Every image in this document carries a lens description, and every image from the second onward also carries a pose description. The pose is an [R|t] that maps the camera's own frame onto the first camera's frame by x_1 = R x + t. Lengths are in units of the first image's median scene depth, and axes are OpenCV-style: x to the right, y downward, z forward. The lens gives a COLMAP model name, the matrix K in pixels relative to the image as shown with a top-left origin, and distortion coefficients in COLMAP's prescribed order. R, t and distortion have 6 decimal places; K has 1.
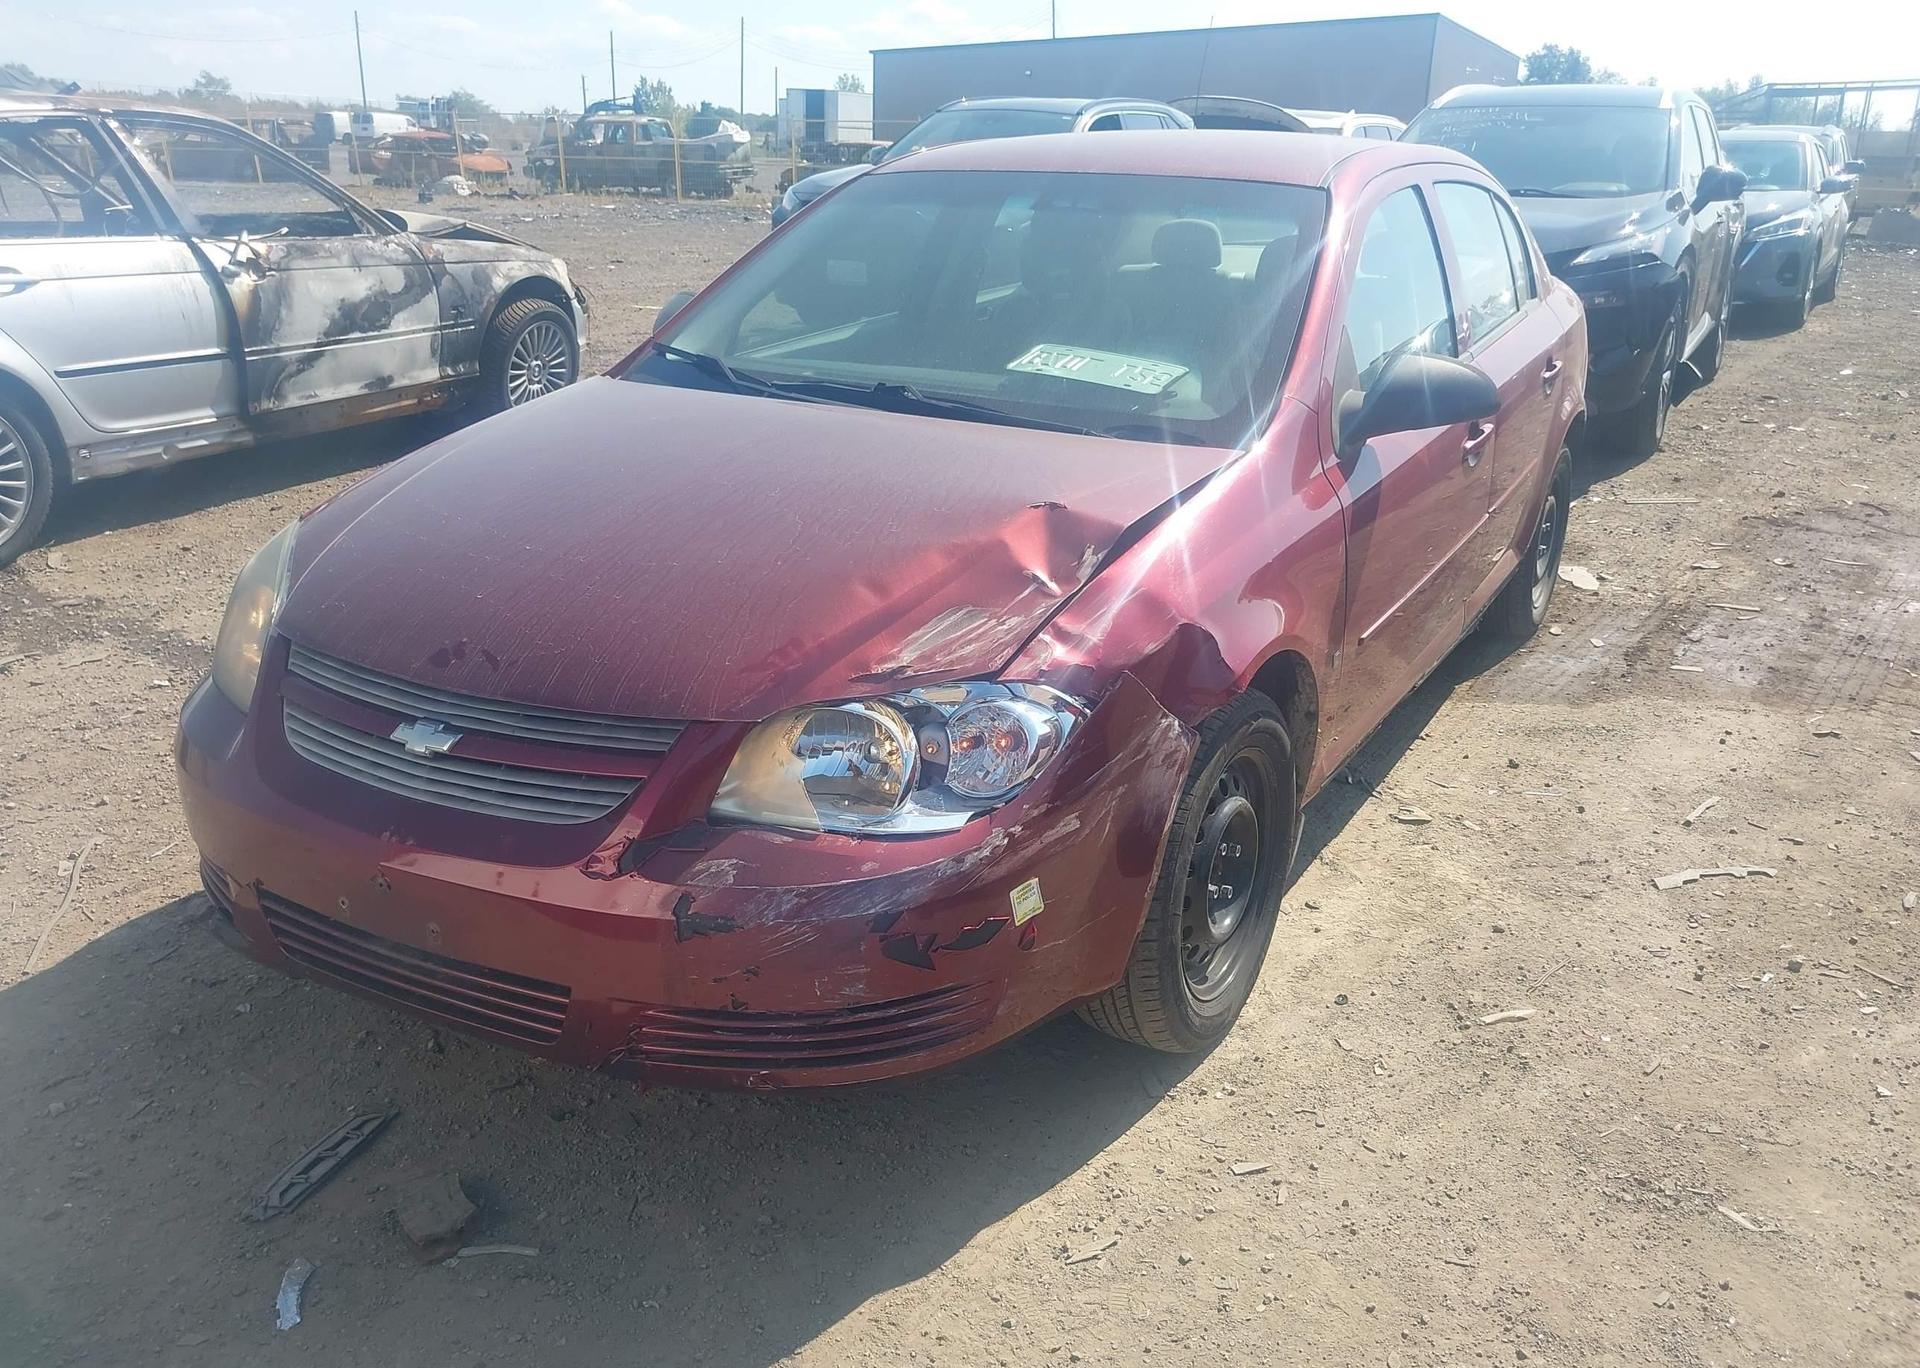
lens RADIAL K [[1570.1, 0, 965.1], [0, 1570.1, 629.6], [0, 0, 1]] dist [0.030217, -0.034641]
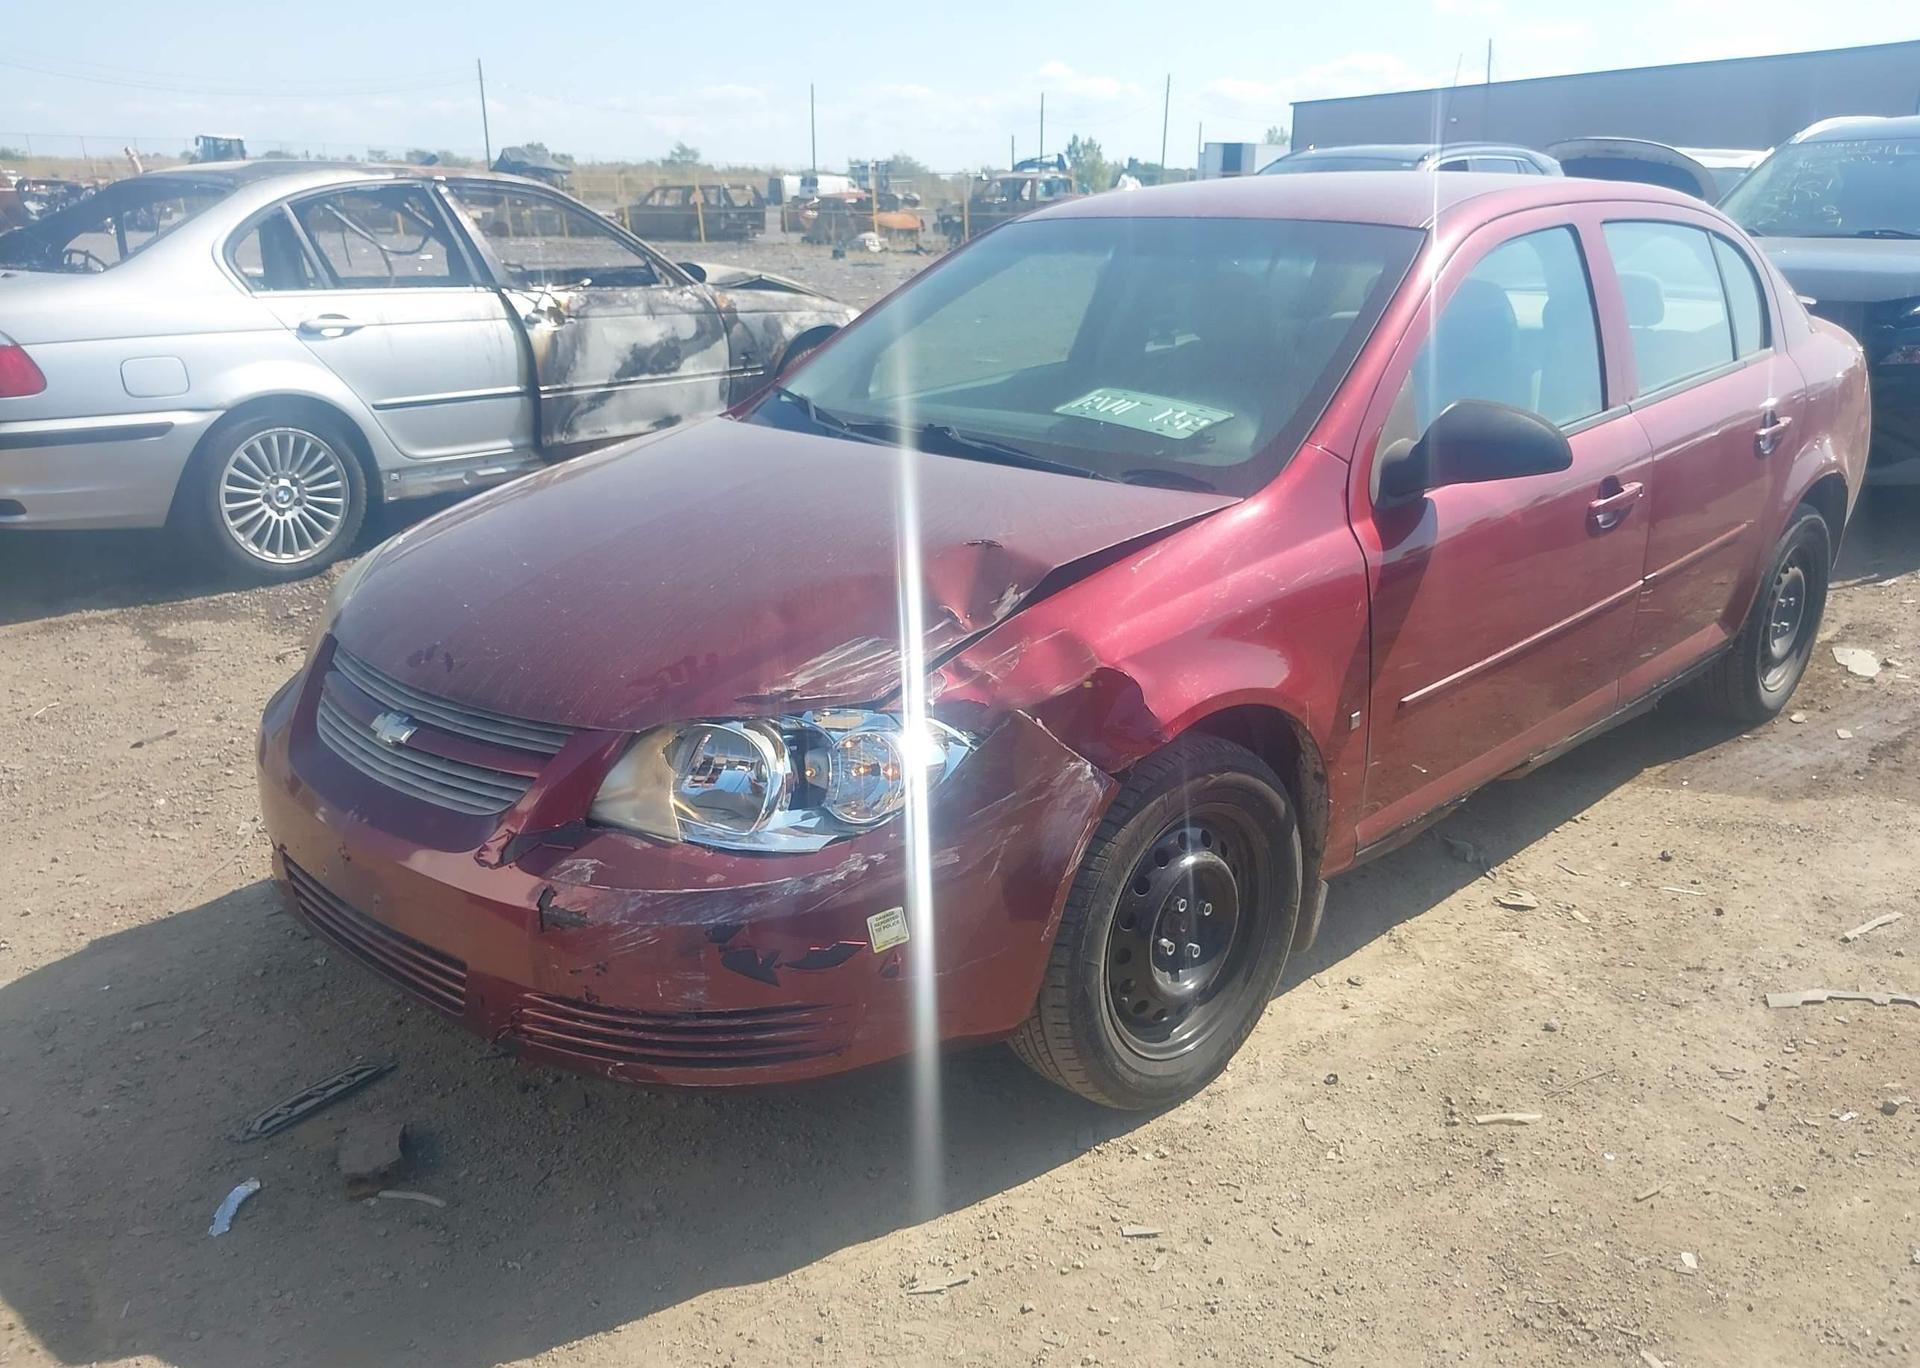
lens RADIAL K [[1564.6, 0, 956.5], [0, 1564.6, 649.7], [0, 0, 1]] dist [0.008761, -0.004883]
pose [[0.964702, 0.056142, -0.257291, 0.213803], [-0.060839, 0.998094, -0.010325, 0.000314], [0.256221, 0.025614, 0.966279, 0.020417]]
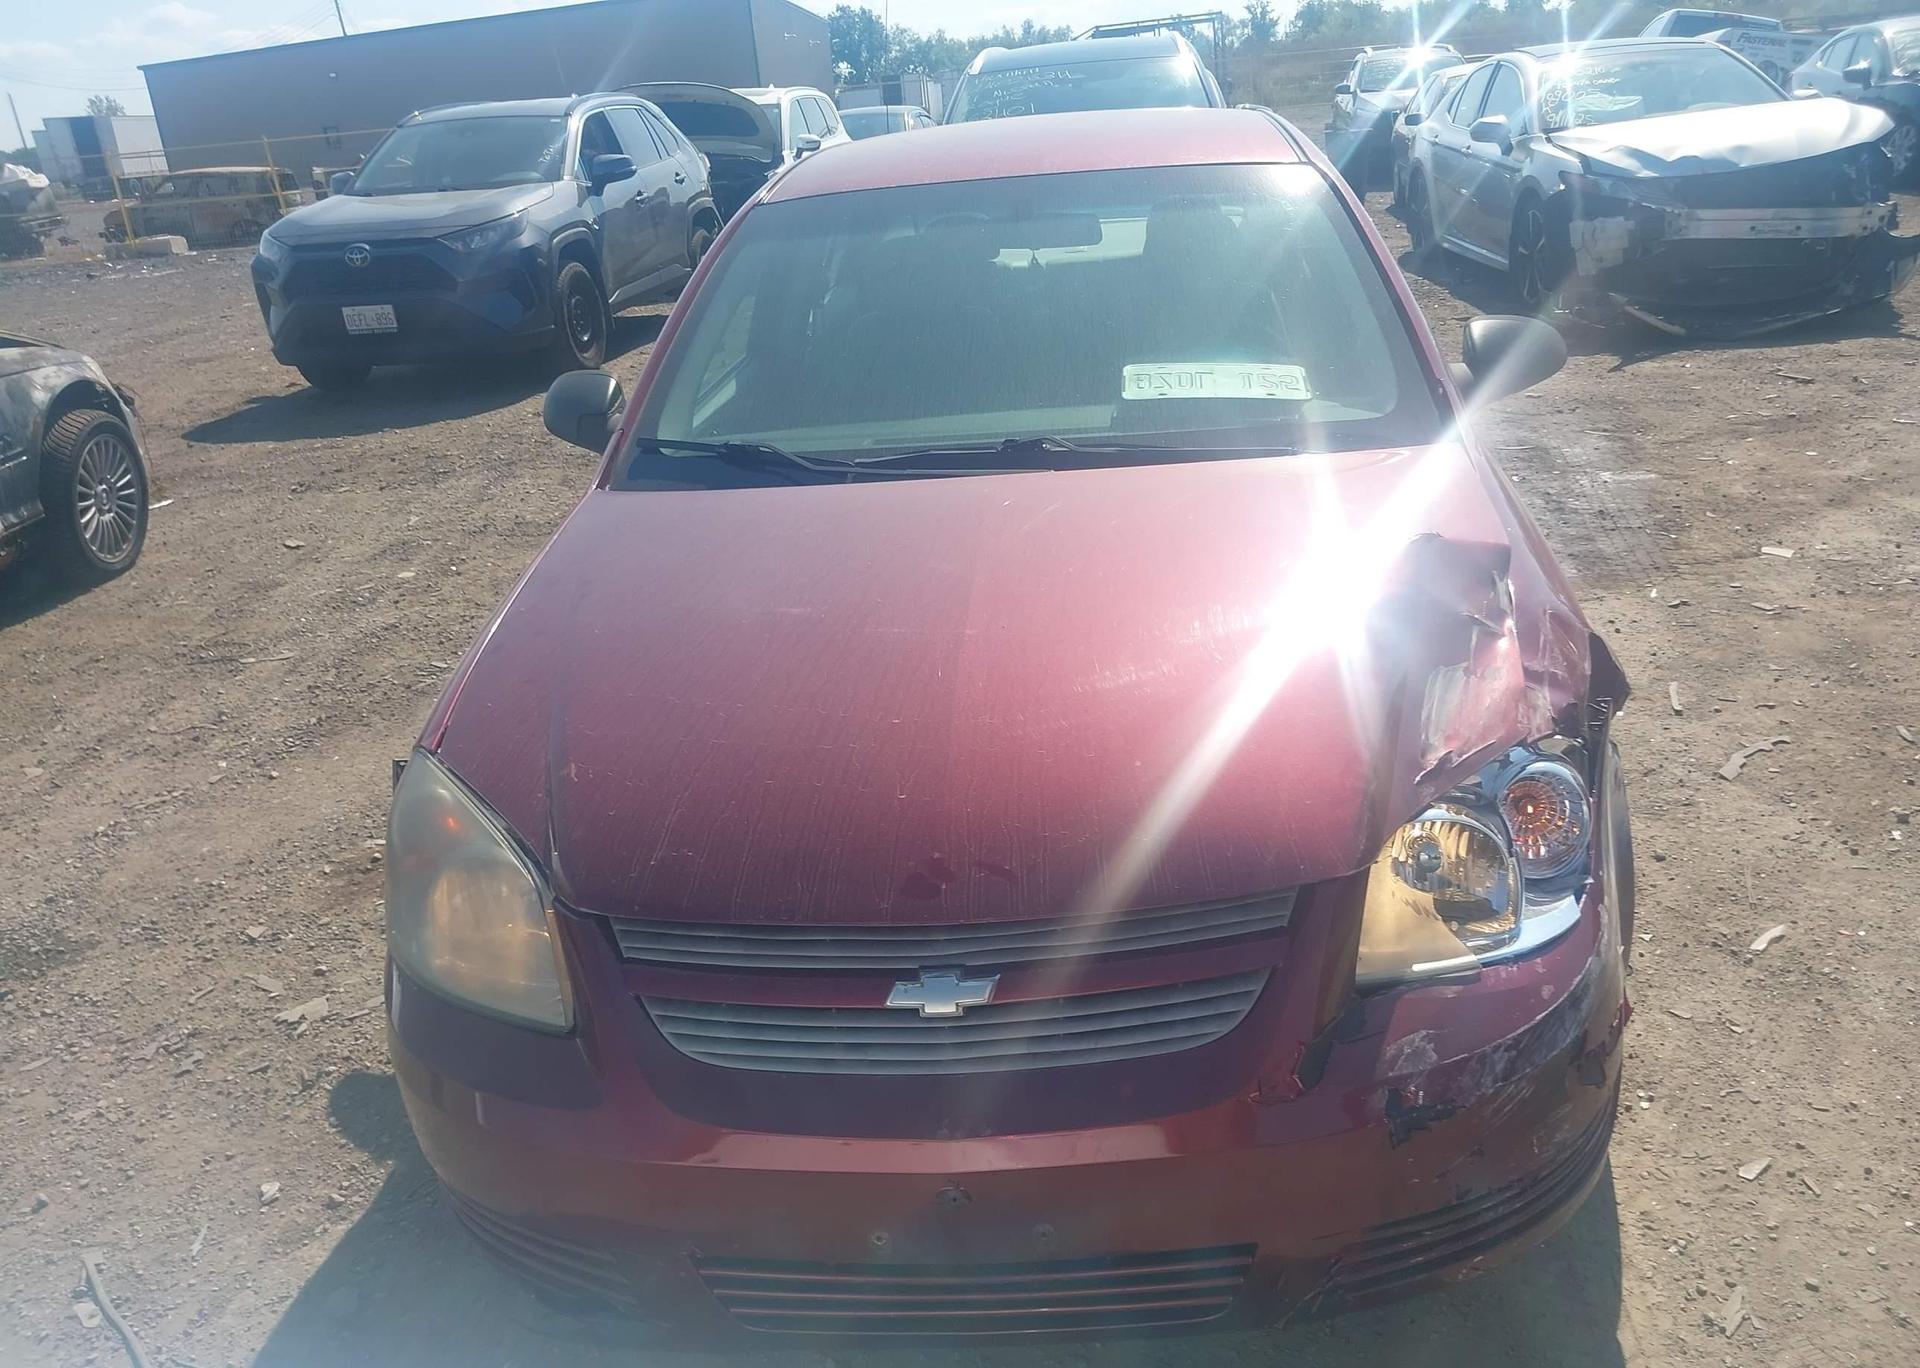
lens RADIAL K [[1559.3, 0, 997.2], [0, 1559.3, 685.7], [0, 0, 1]] dist [0.090638, -0.106403]
pose [[0.910541, -0.228301, 0.344664, -0.360383], [0.213425, 0.973591, 0.081063, -0.088798], [-0.354068, -0.000251, 0.935220, 0.180622]]
